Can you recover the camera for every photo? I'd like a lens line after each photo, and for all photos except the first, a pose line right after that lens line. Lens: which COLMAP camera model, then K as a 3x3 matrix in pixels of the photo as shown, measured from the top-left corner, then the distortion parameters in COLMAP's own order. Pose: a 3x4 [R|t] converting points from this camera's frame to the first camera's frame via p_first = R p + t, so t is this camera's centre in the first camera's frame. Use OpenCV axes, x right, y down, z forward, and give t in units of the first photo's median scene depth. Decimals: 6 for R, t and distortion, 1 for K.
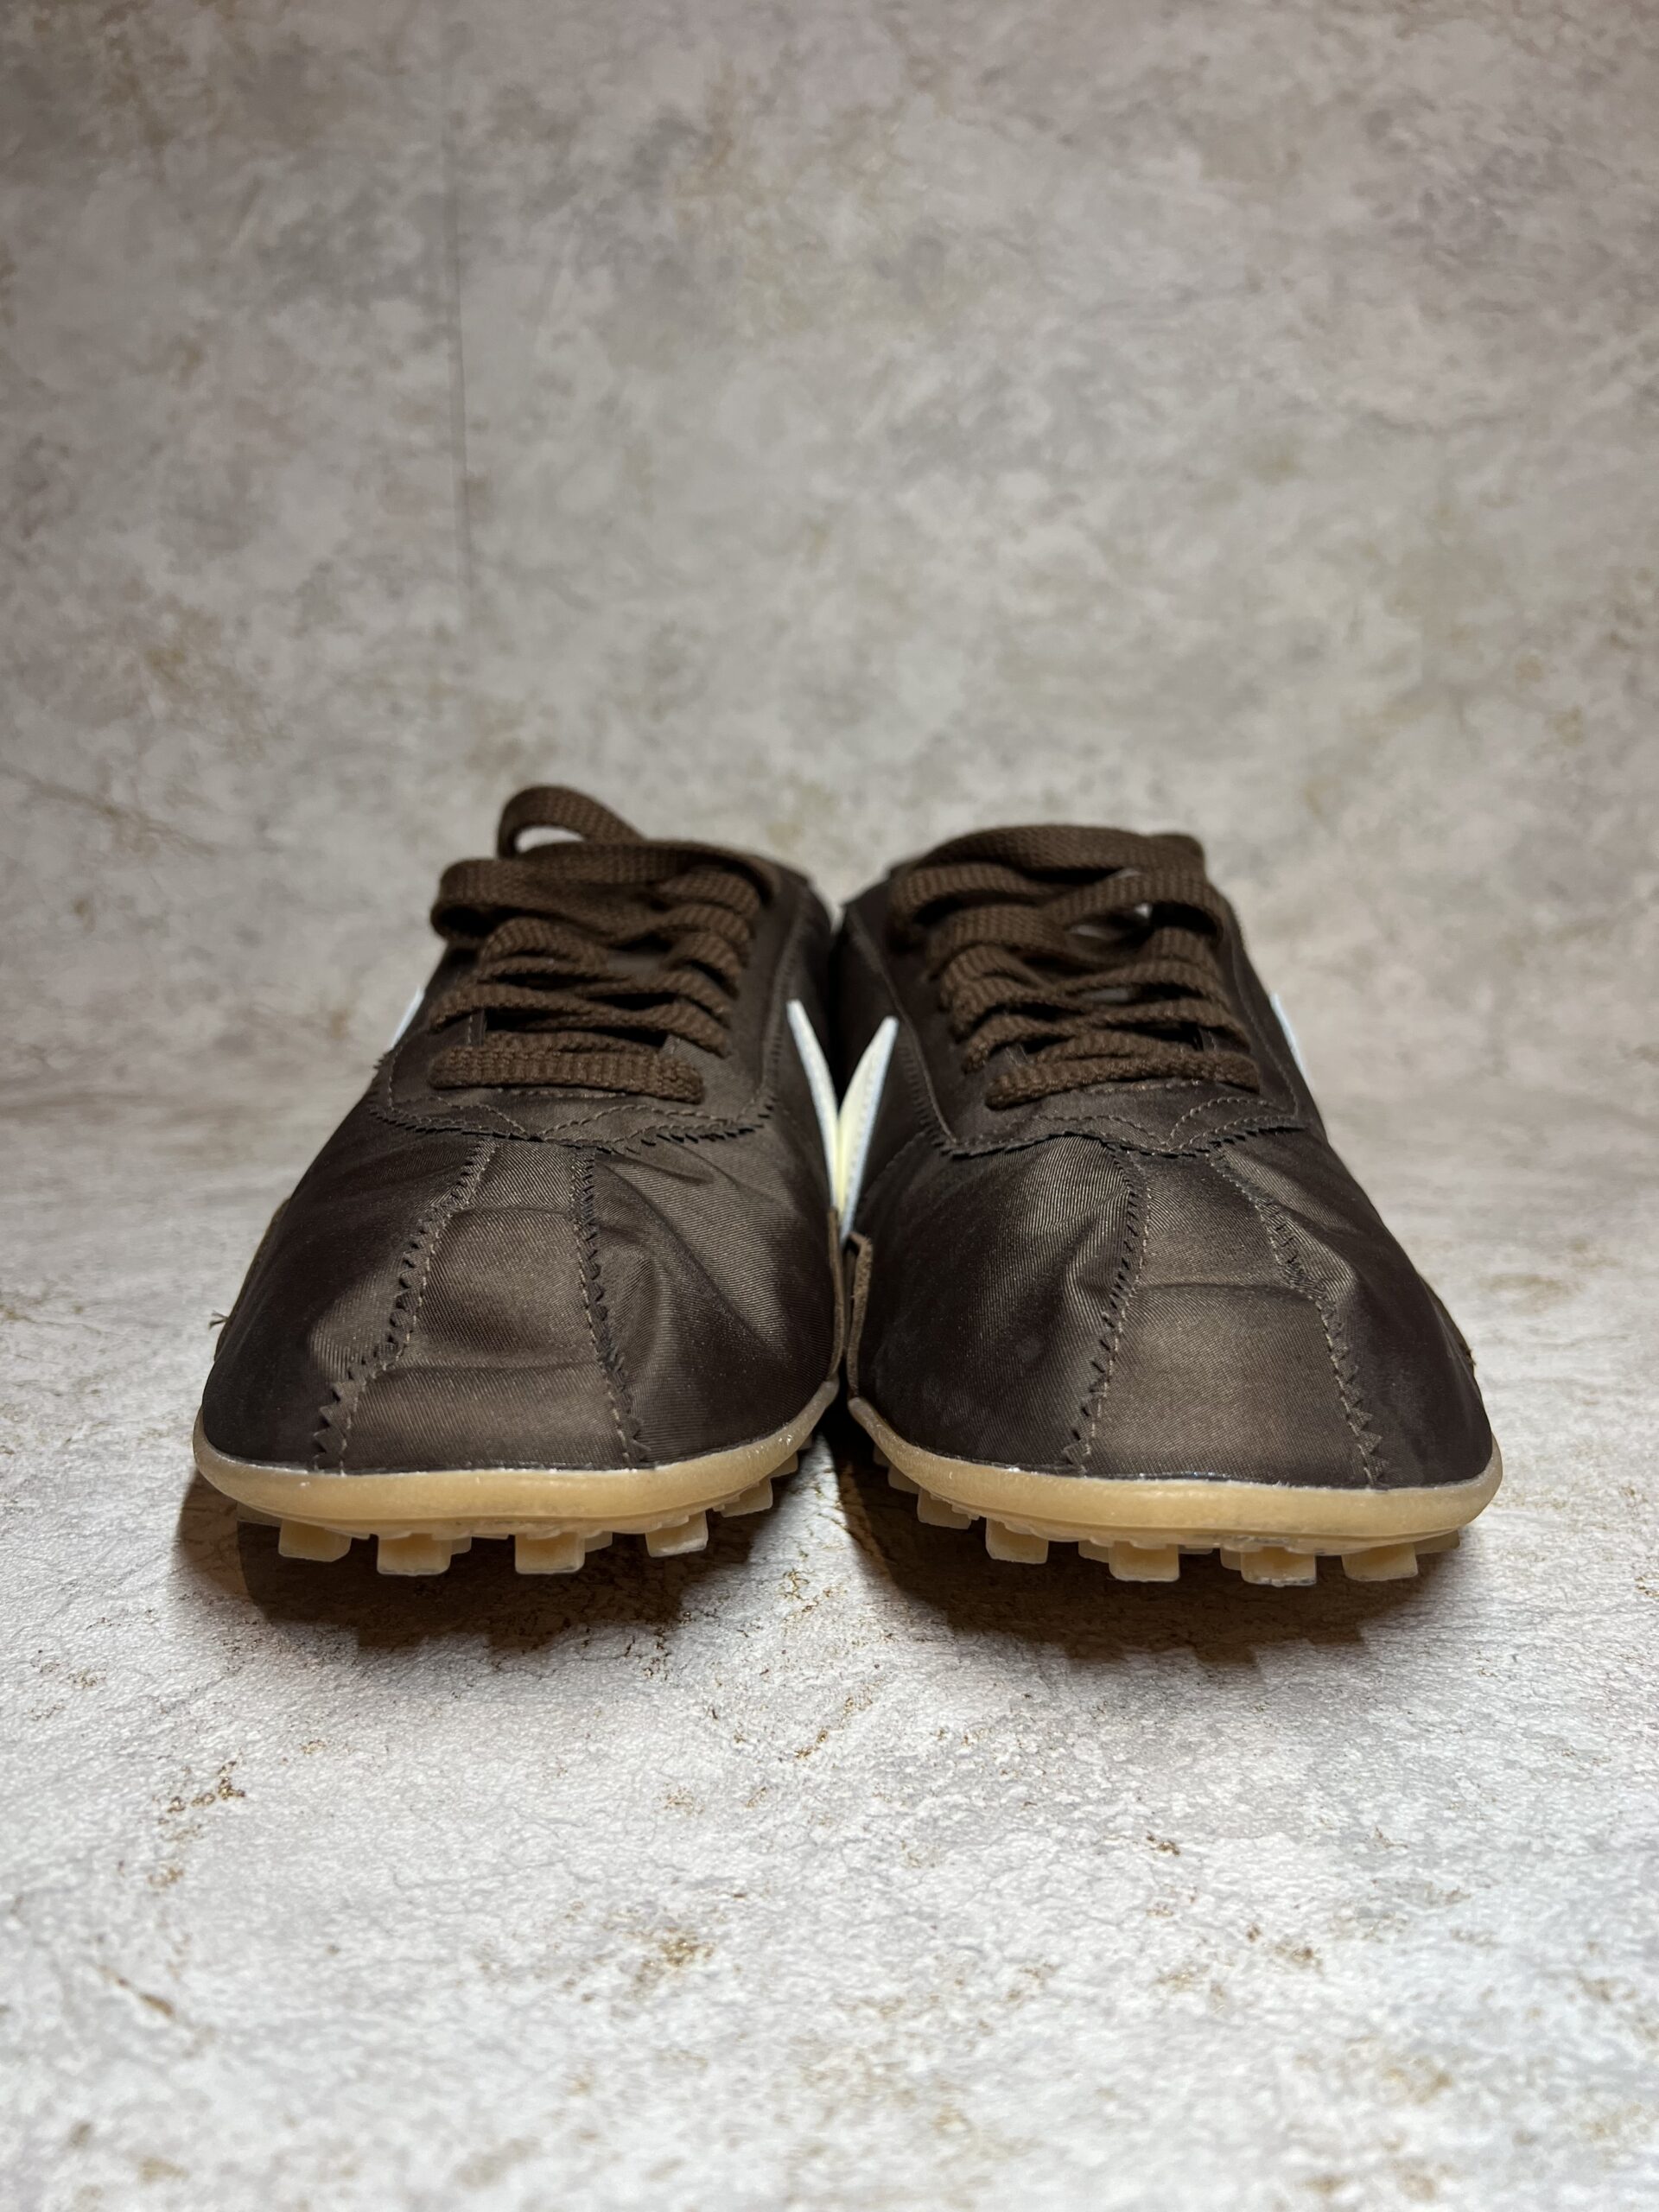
lens RADIAL K [[1714.4, 0, 828.5], [0, 1714.4, 1157.2], [0, 0, 1]] dist [0.014283, -0.040595]
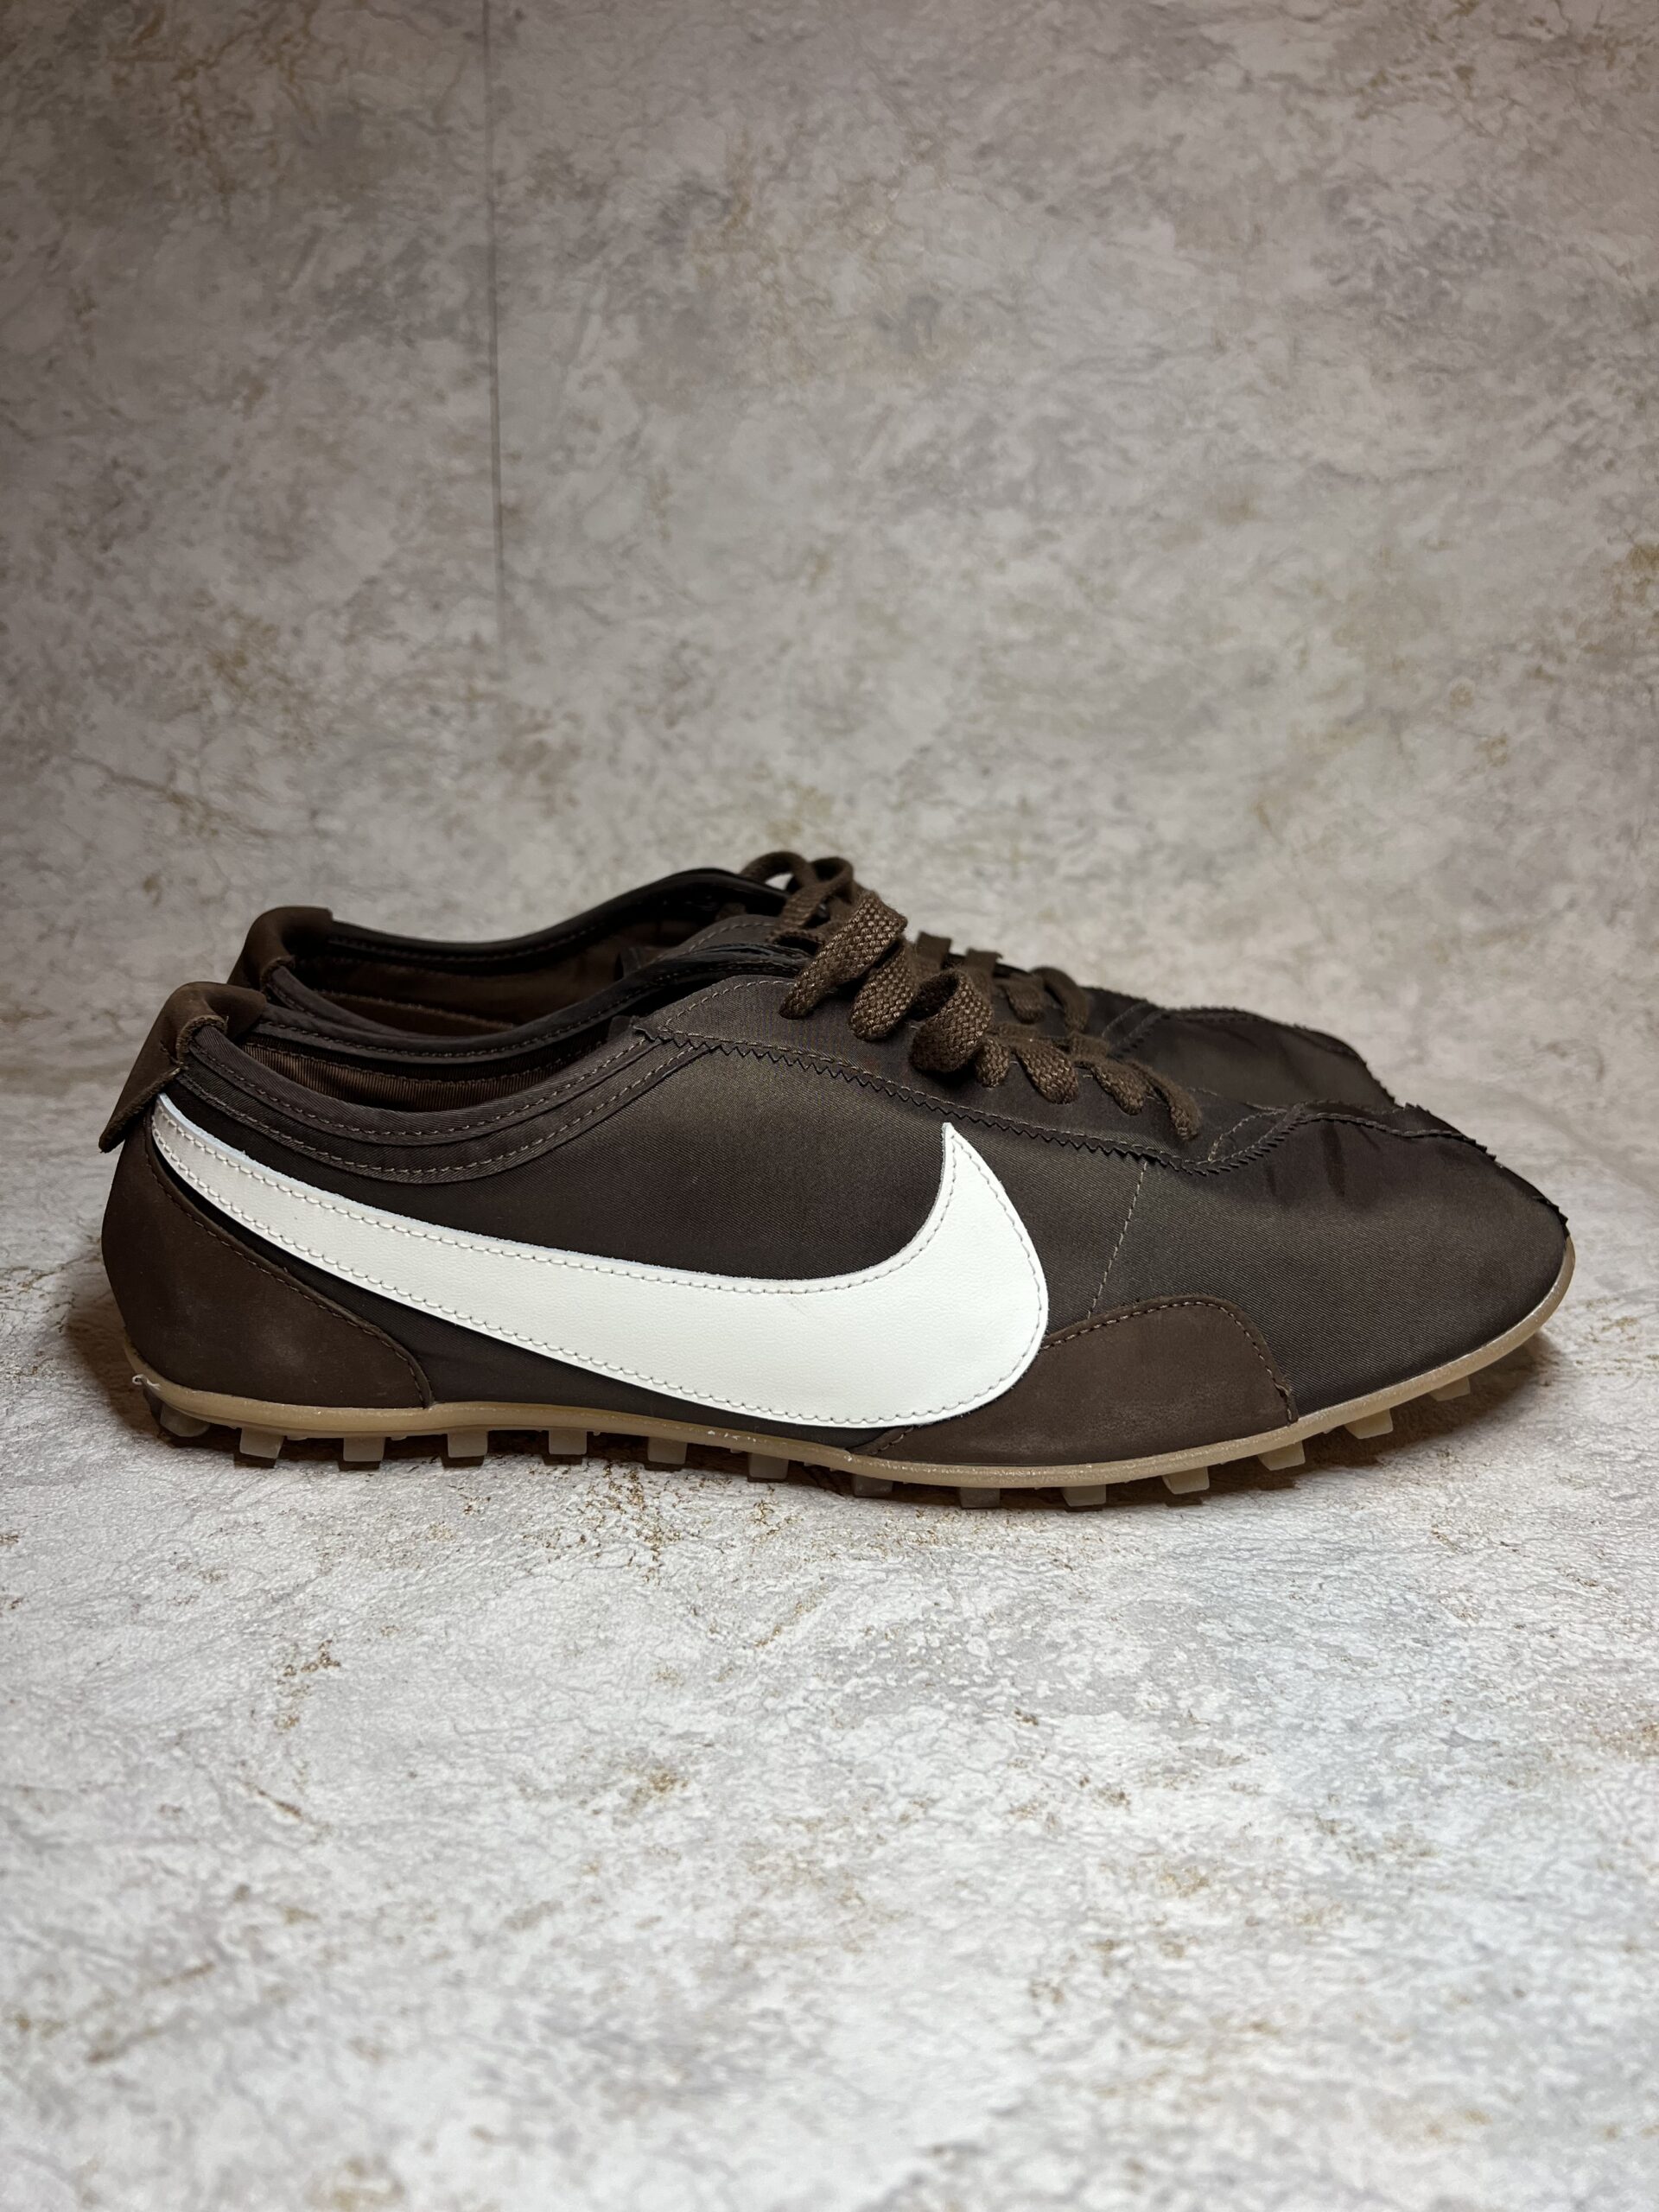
lens RADIAL K [[1714.4, 0, 825.0], [0, 1714.4, 1141.7], [0, 0, 1]] dist [0.014283, -0.040595]
pose [[0.999720, 0.022560, -0.007188, 0.033885], [-0.022231, 0.998829, 0.042960, -0.092787], [0.008149, -0.042788, 0.999051, -0.290622]]
